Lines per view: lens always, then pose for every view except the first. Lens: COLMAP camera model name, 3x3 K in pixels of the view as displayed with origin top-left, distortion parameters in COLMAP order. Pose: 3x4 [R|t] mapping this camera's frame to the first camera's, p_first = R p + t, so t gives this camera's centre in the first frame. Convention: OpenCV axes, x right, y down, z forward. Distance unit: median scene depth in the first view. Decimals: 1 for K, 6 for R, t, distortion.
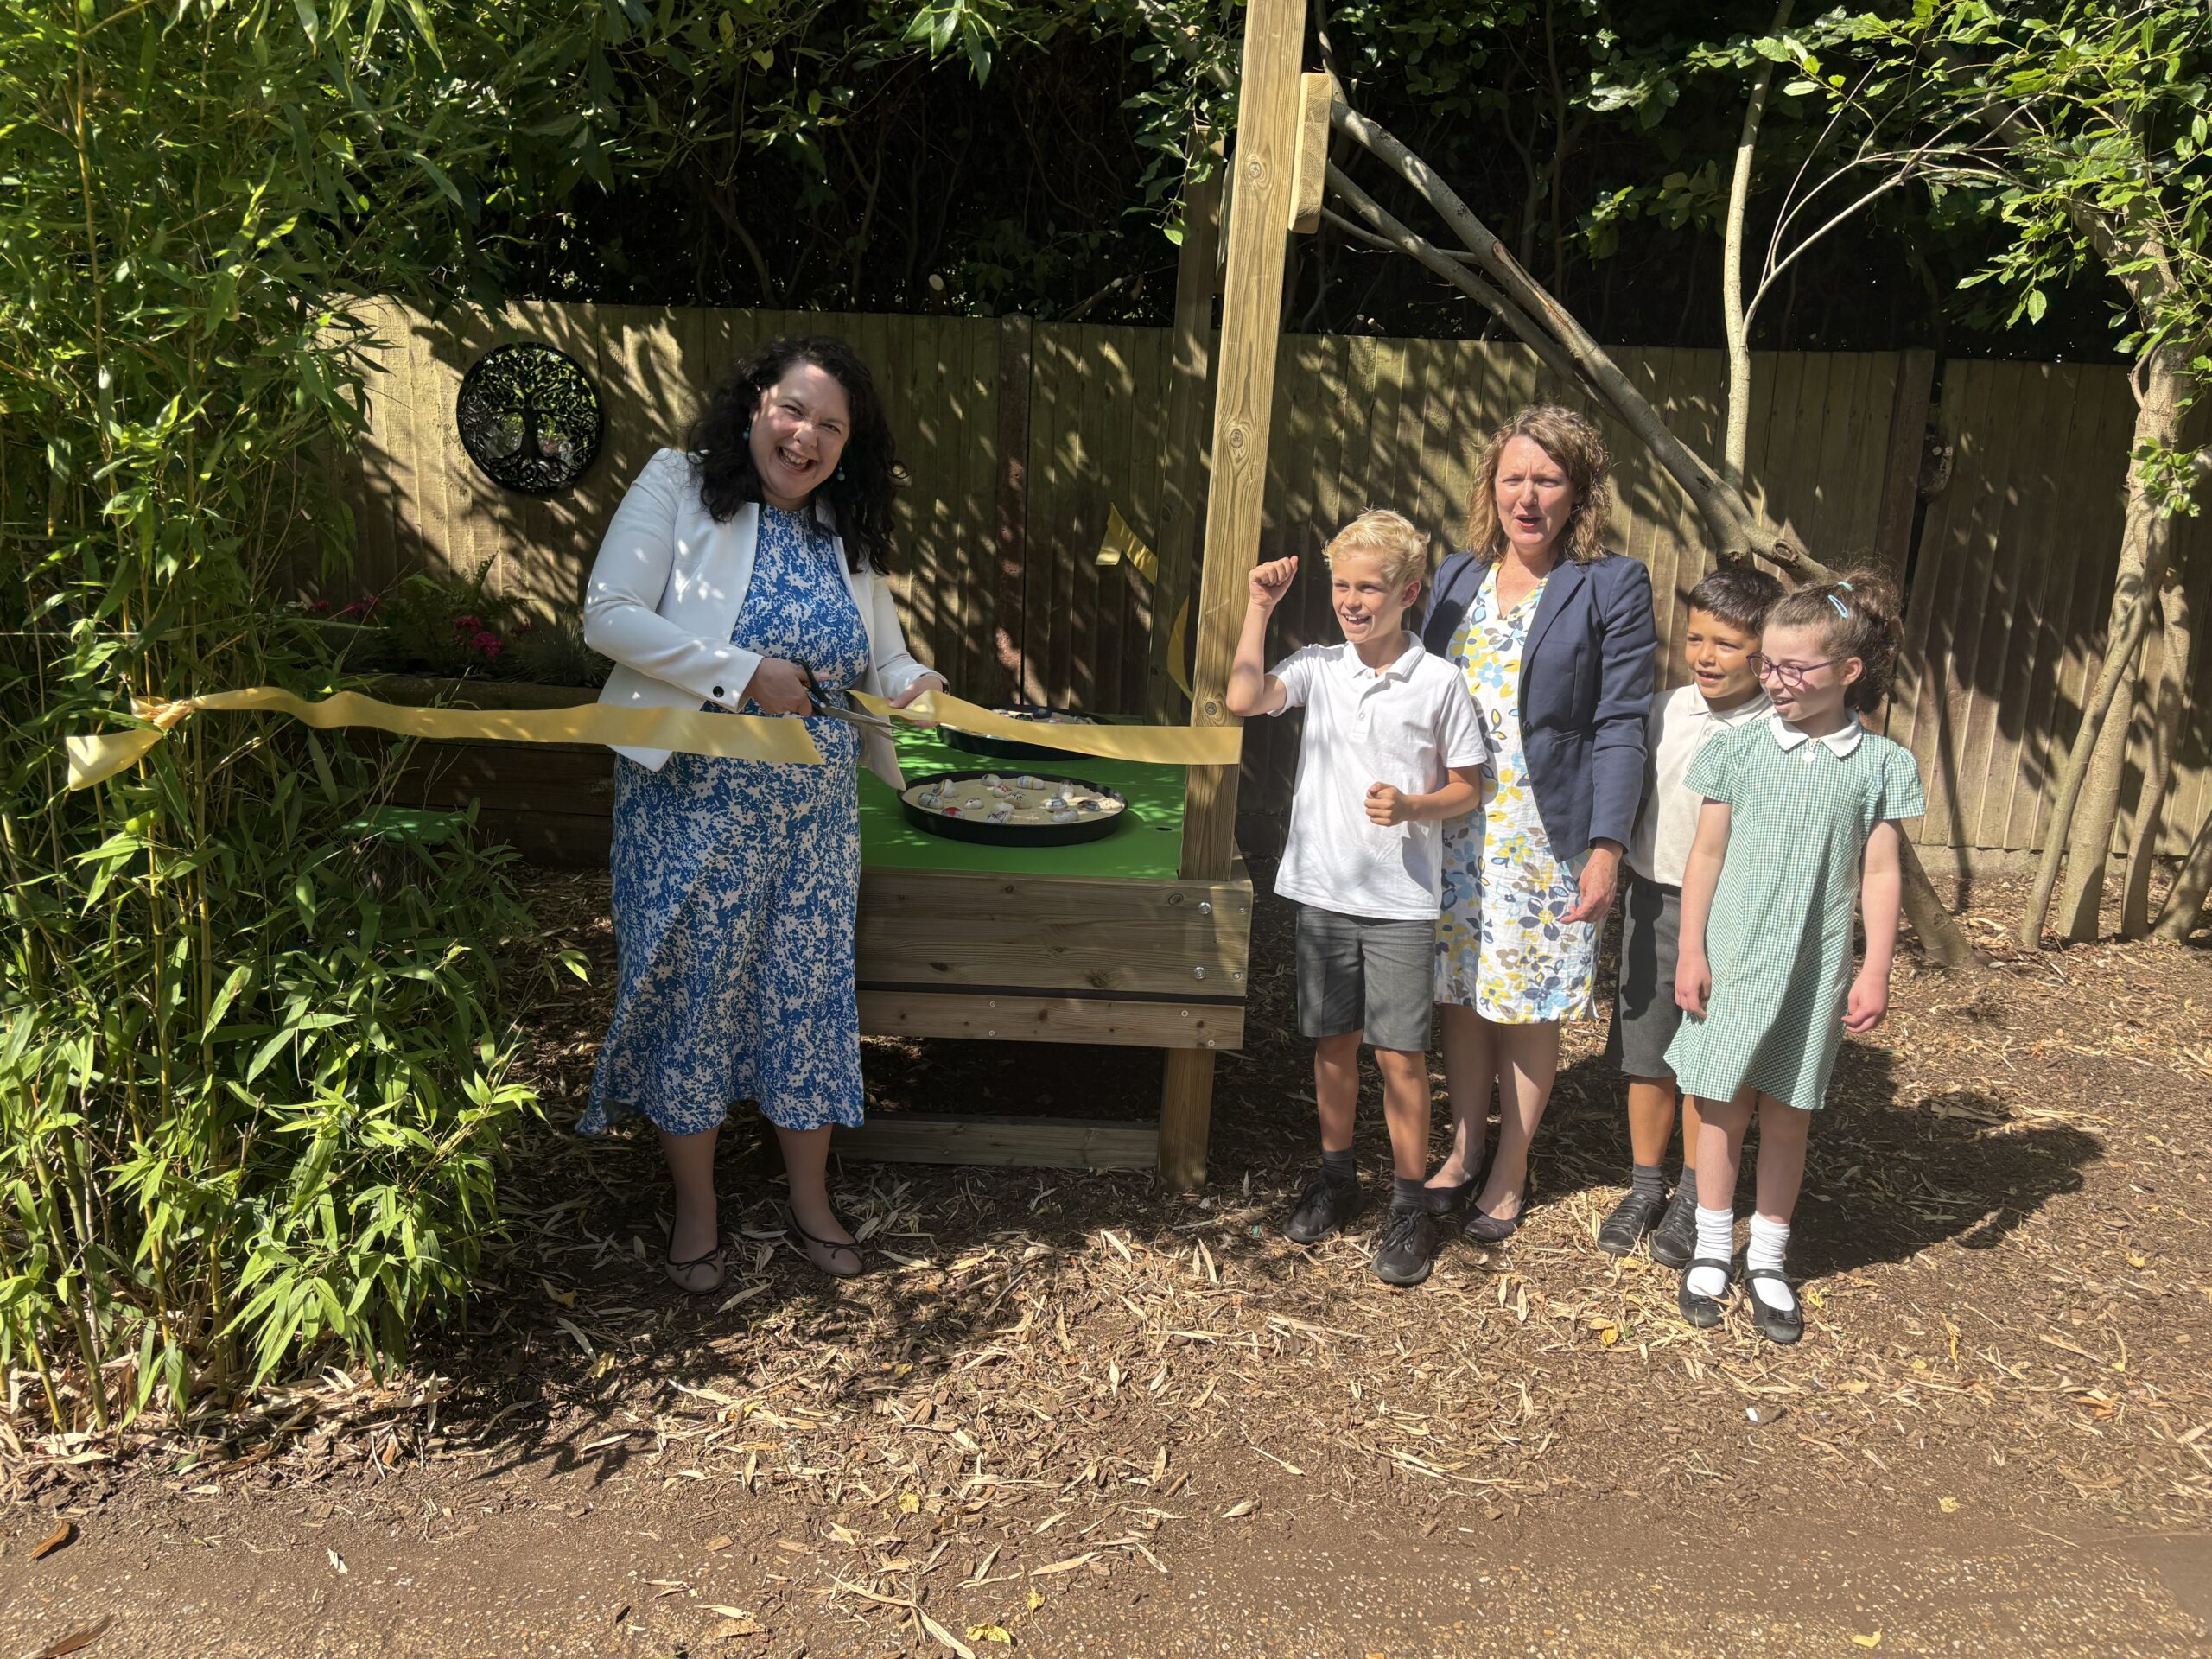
lens RADIAL K [[1690.7, 0, 1101.0], [0, 1690.7, 826.9], [0, 0, 1]] dist [0.021920, -0.006373]
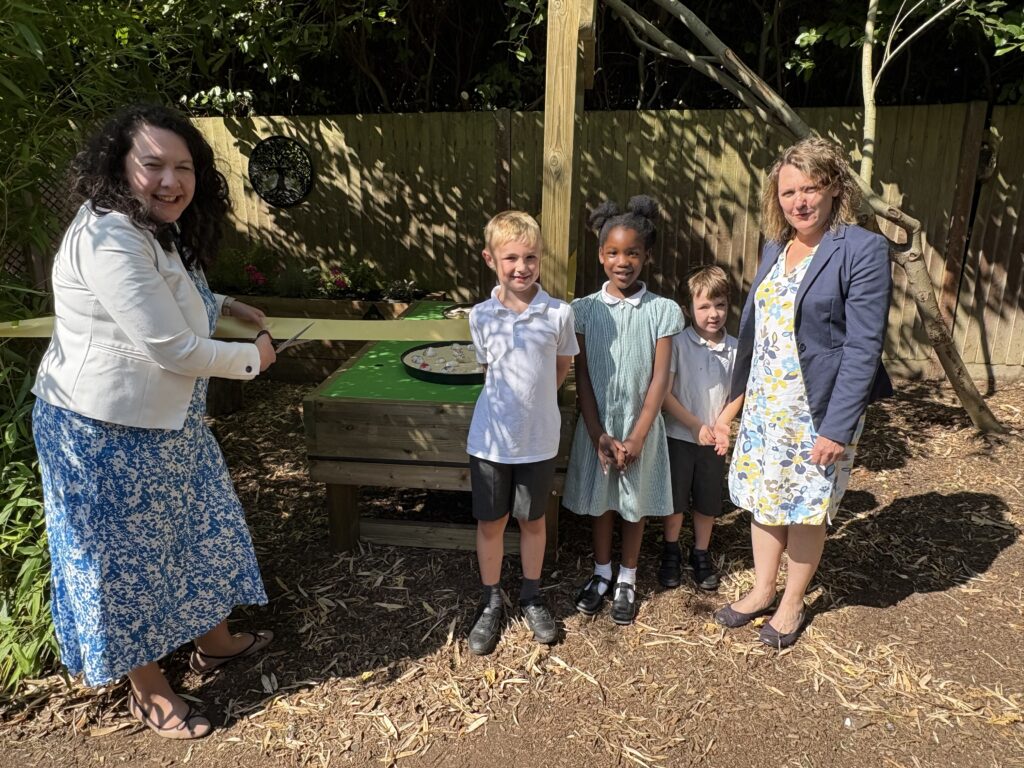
lens RADIAL K [[721.5, 0, 512.0], [0, 721.5, 384.0], [0, 0, 1]] dist [-0.000895, 0.002915]
pose [[0.991348, -0.006314, -0.131107, 0.130431], [0.013553, 0.998427, 0.054398, -0.035849], [0.130557, -0.055704, 0.989875, 0.226251]]
